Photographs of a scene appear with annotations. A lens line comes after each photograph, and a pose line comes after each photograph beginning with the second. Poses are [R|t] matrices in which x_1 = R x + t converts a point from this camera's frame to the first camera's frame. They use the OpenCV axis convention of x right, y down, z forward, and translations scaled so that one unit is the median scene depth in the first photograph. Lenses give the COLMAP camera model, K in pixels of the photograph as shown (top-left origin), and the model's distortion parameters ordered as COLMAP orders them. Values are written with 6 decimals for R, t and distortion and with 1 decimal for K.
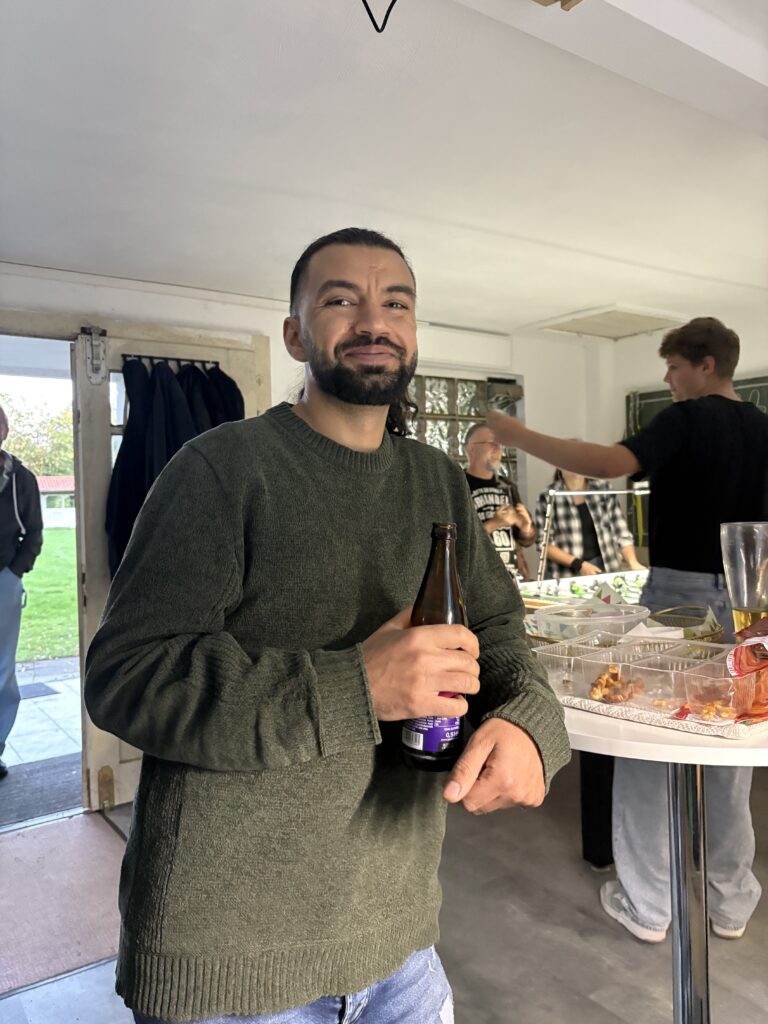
lens RADIAL K [[779.7, 0, 384.0], [0, 779.7, 512.0], [0, 0, 1]] dist [0.009905, 0.001717]
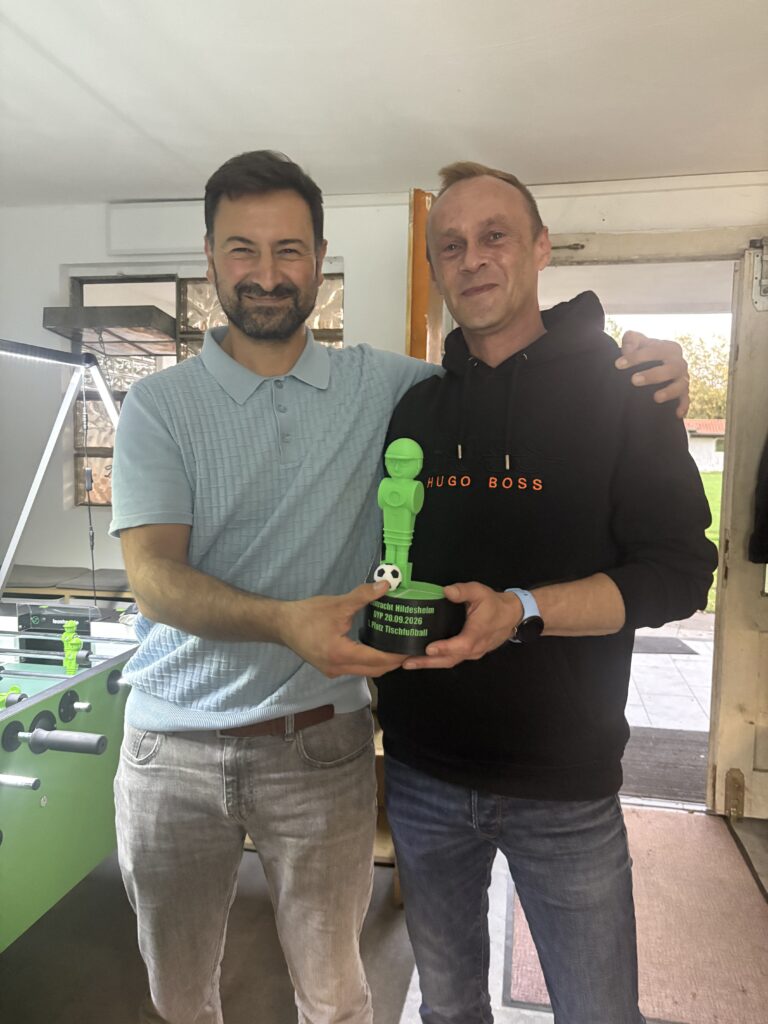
lens RADIAL K [[779.7, 0, 384.0], [0, 779.7, 512.0], [0, 0, 1]] dist [0.009905, 0.001717]
pose [[0.689073, 0.095381, -0.718388, -0.036631], [-0.042997, 0.994935, 0.090855, -0.012175], [0.723415, -0.031717, 0.689684, 0.148599]]
